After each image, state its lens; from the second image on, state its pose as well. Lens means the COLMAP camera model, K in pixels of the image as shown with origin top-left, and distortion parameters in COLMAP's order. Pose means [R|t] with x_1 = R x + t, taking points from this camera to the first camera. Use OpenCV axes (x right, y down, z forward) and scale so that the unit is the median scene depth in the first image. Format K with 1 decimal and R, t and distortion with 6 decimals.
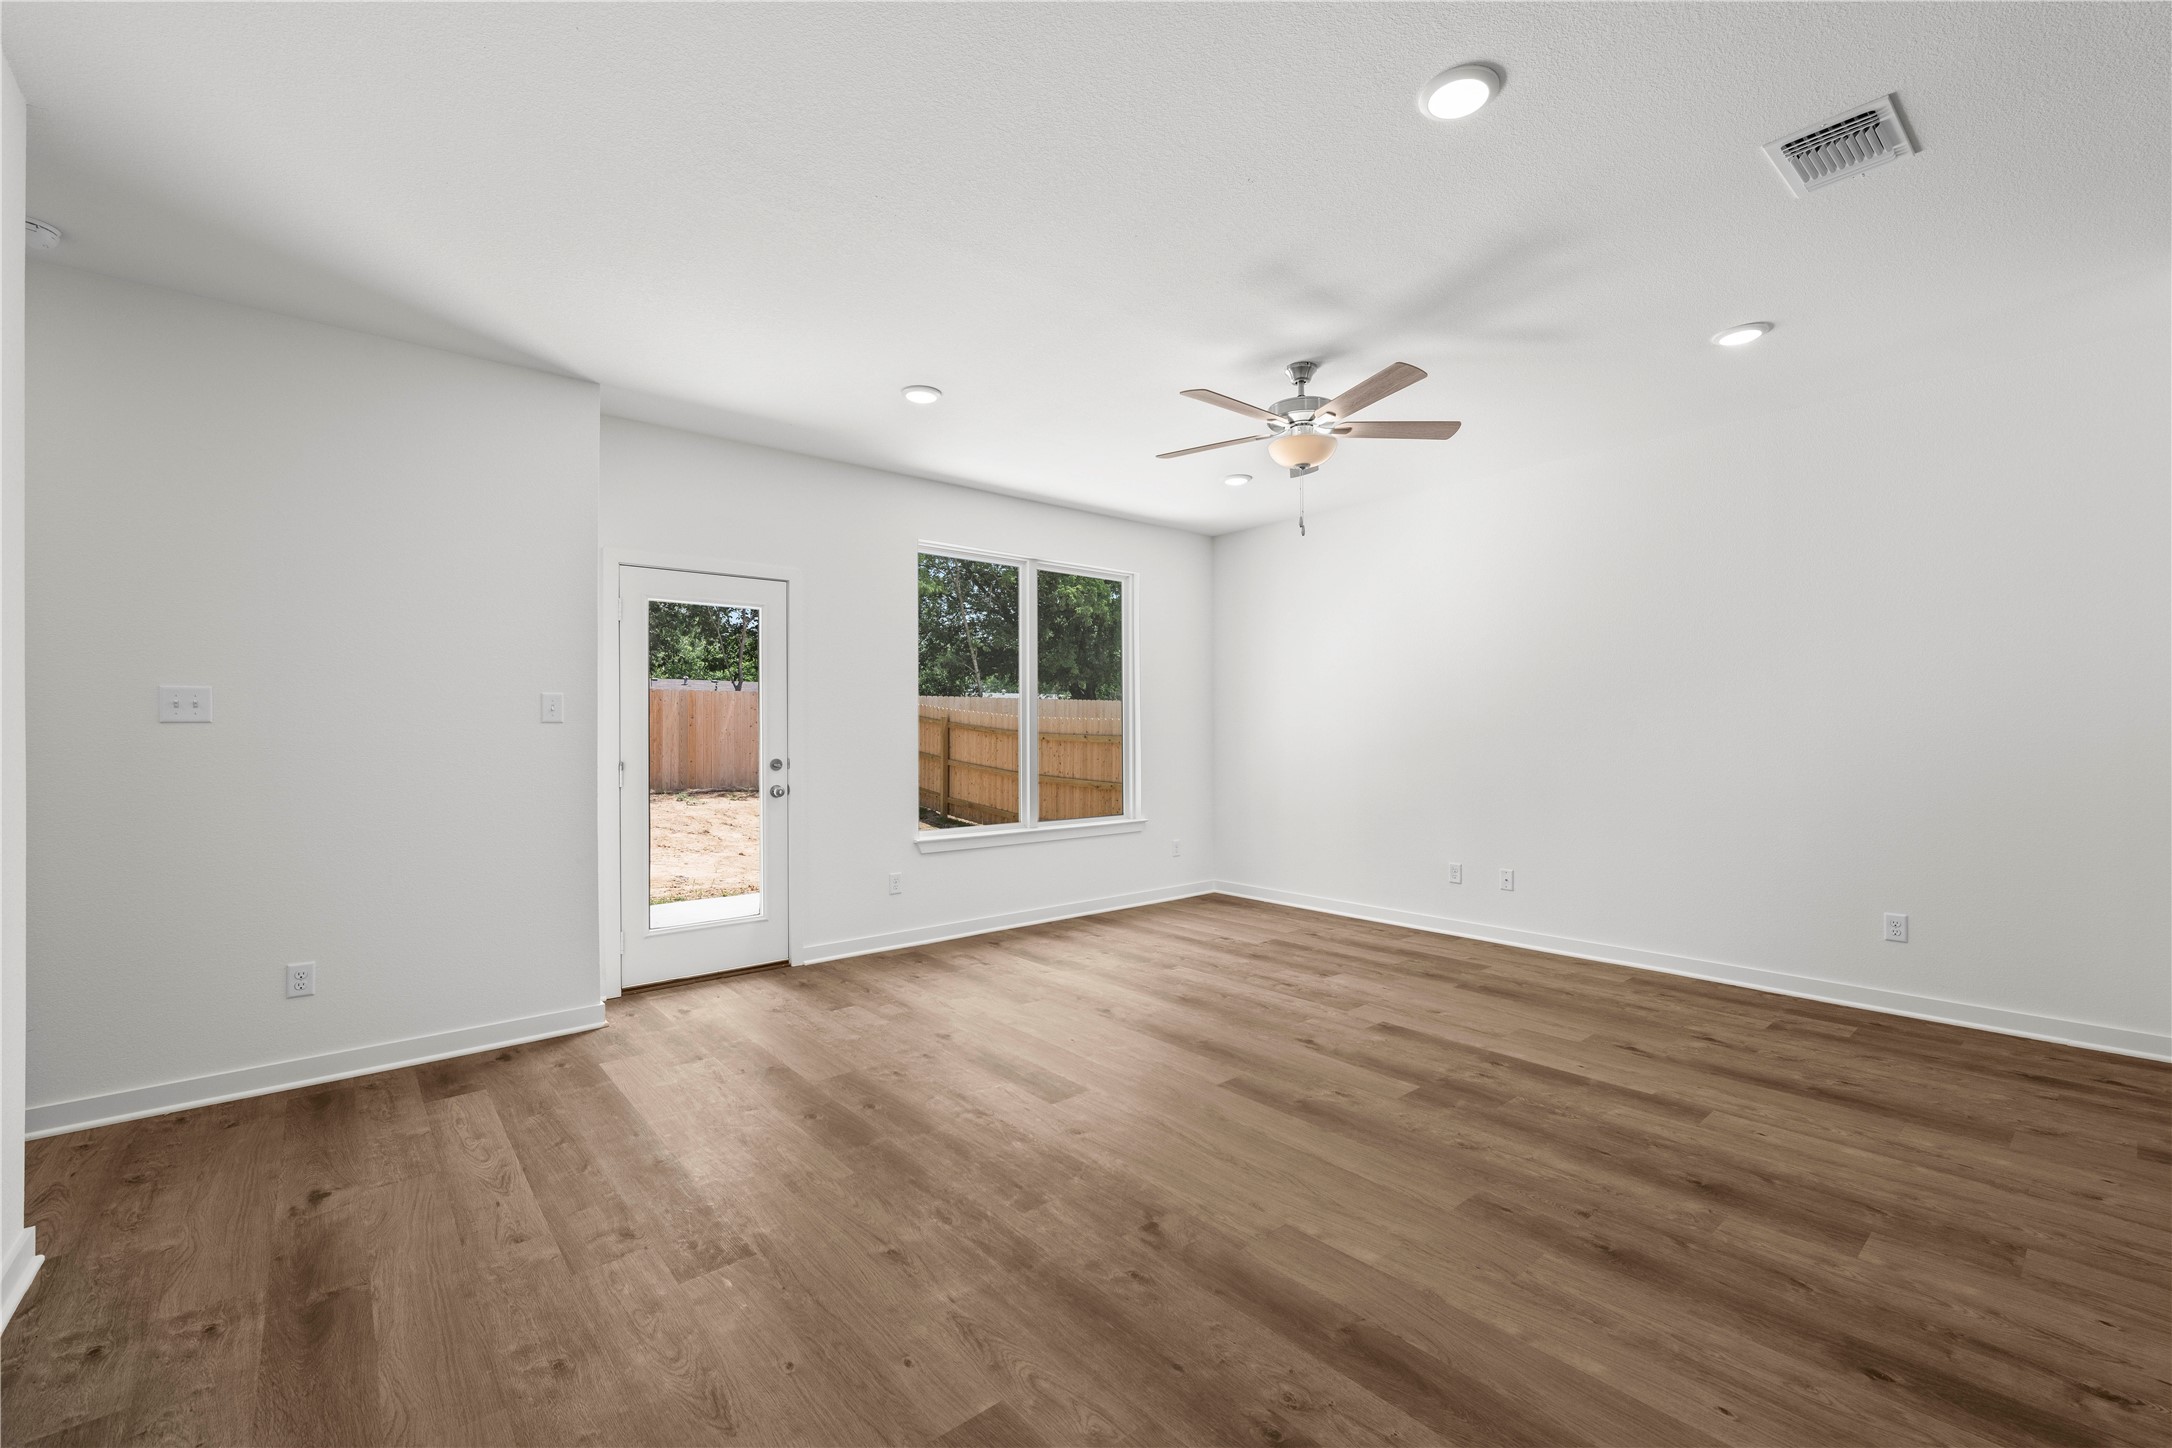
lens RADIAL K [[901.5, 0, 1095.9], [0, 901.5, 727.4], [0, 0, 1]] dist [0.000131, -0.000193]
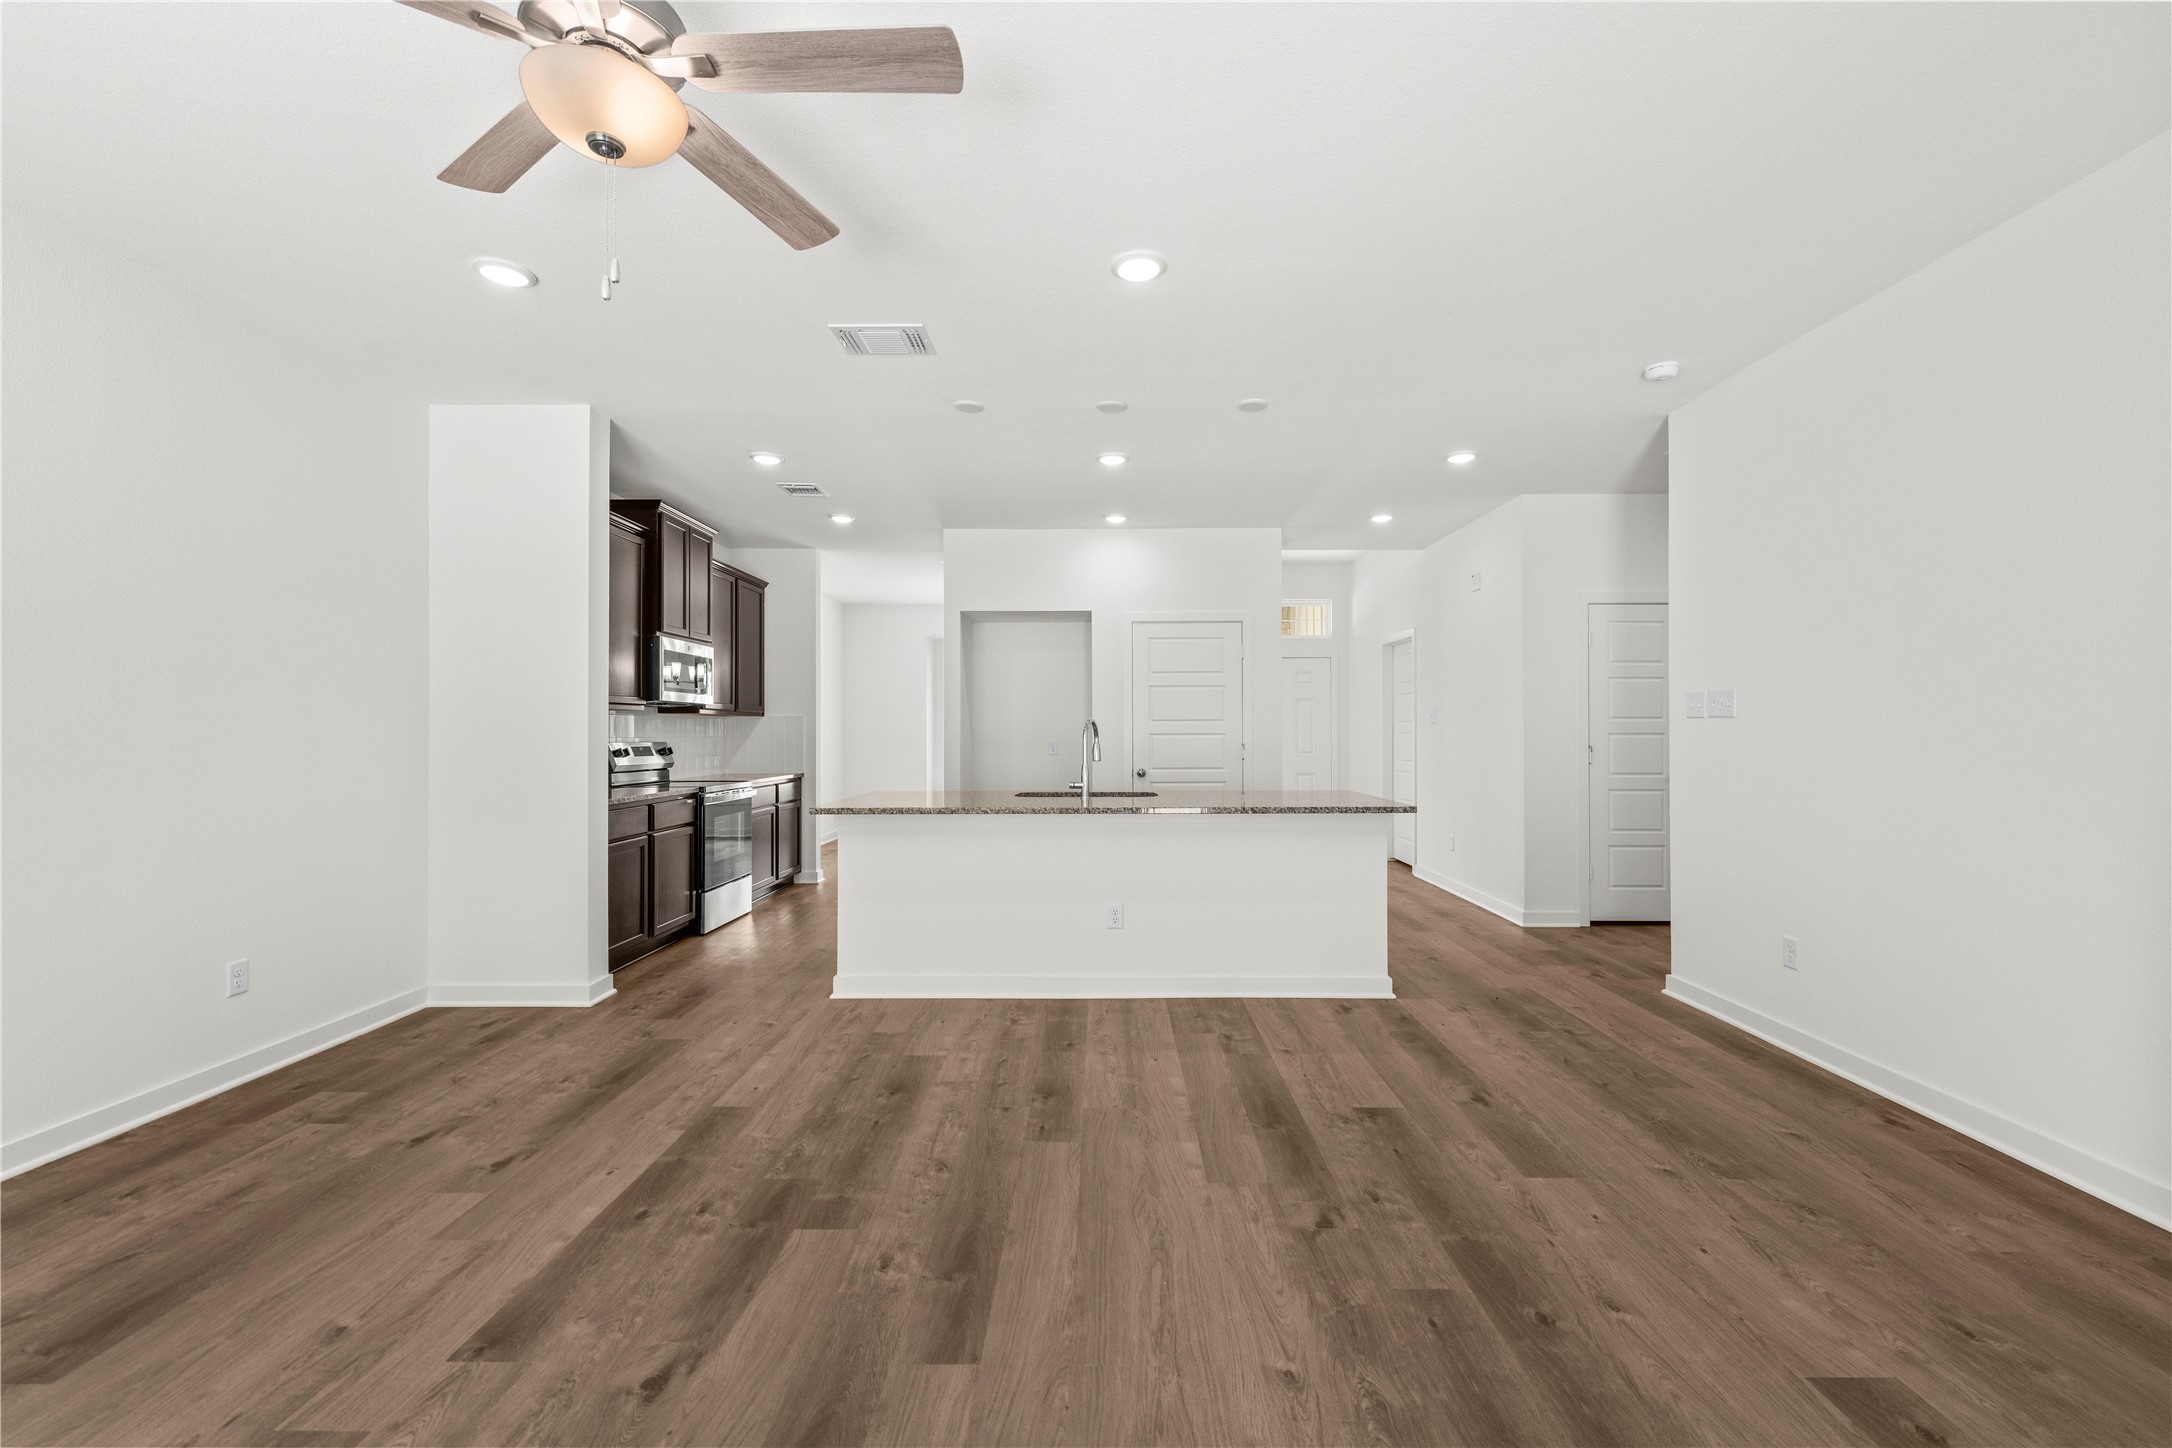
lens RADIAL K [[901.7, 0, 1100.5], [0, 901.7, 729.3], [0, 0, 1]] dist [0.001308, -0.000236]
pose [[-0.758138, 0.006872, 0.652058, -0.279387], [0.002250, 0.999966, -0.007923, 0.007160], [-0.652091, -0.004539, -0.758127, 1.316674]]
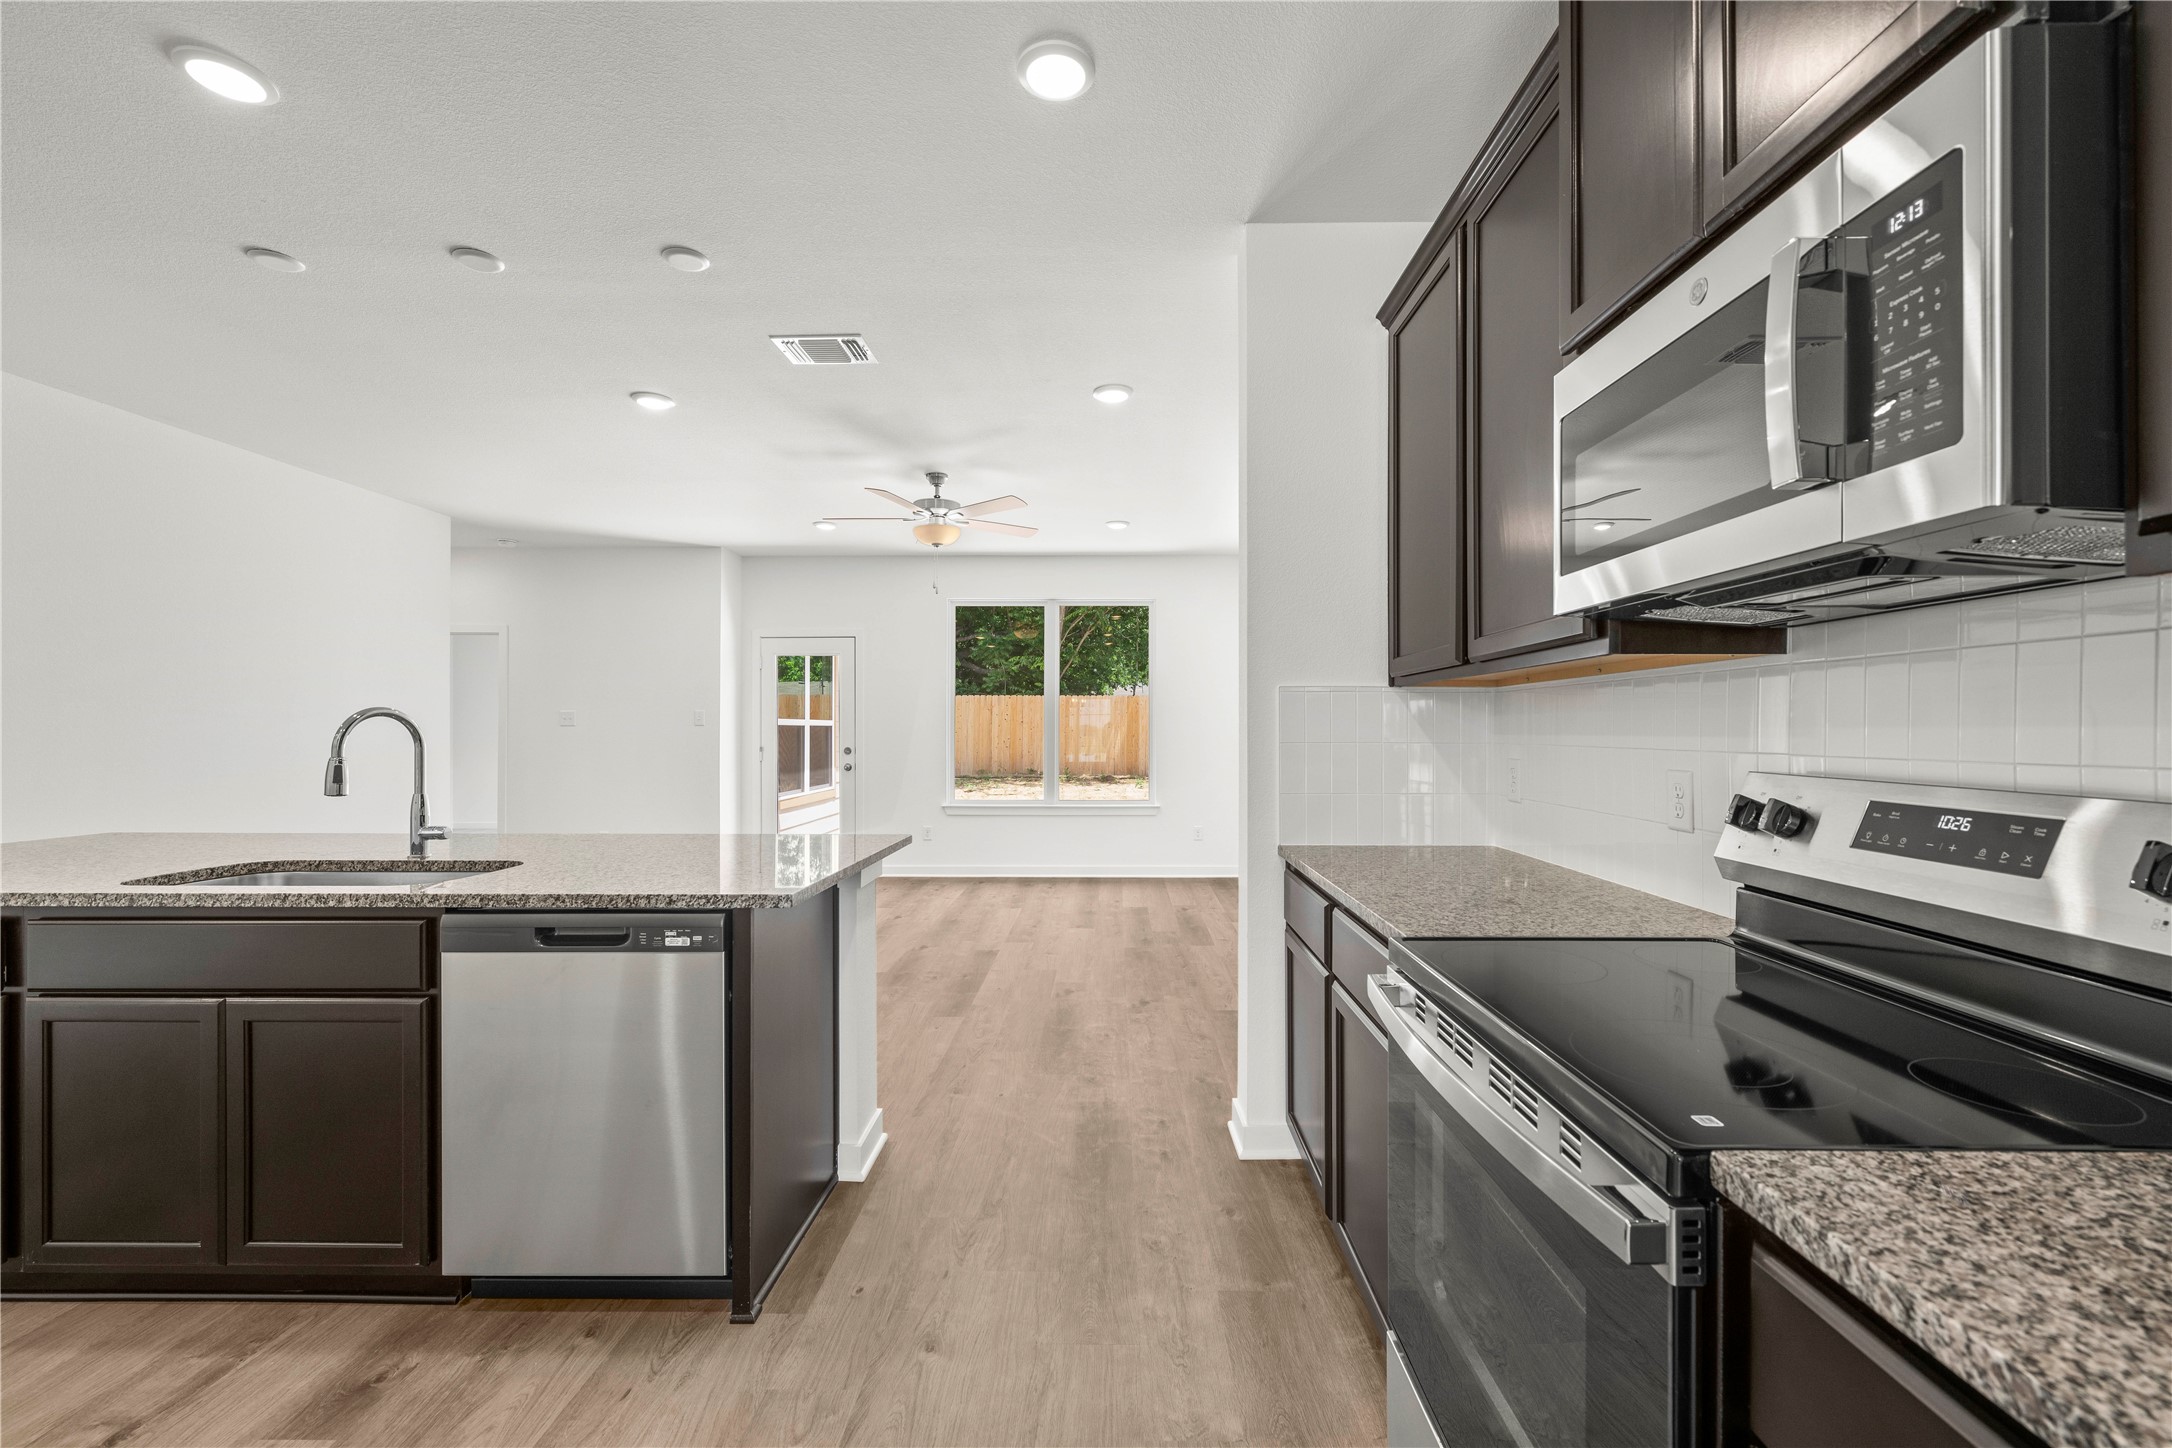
lens RADIAL K [[906.4, 0, 1106.5], [0, 906.4, 728.9], [0, 0, 1]] dist [0.000705, -0.000232]
pose [[0.753393, 0.002560, -0.657566, 1.528149], [0.000148, 0.999992, 0.004062, -0.006543], [0.657571, -0.003158, 0.753386, 0.112566]]
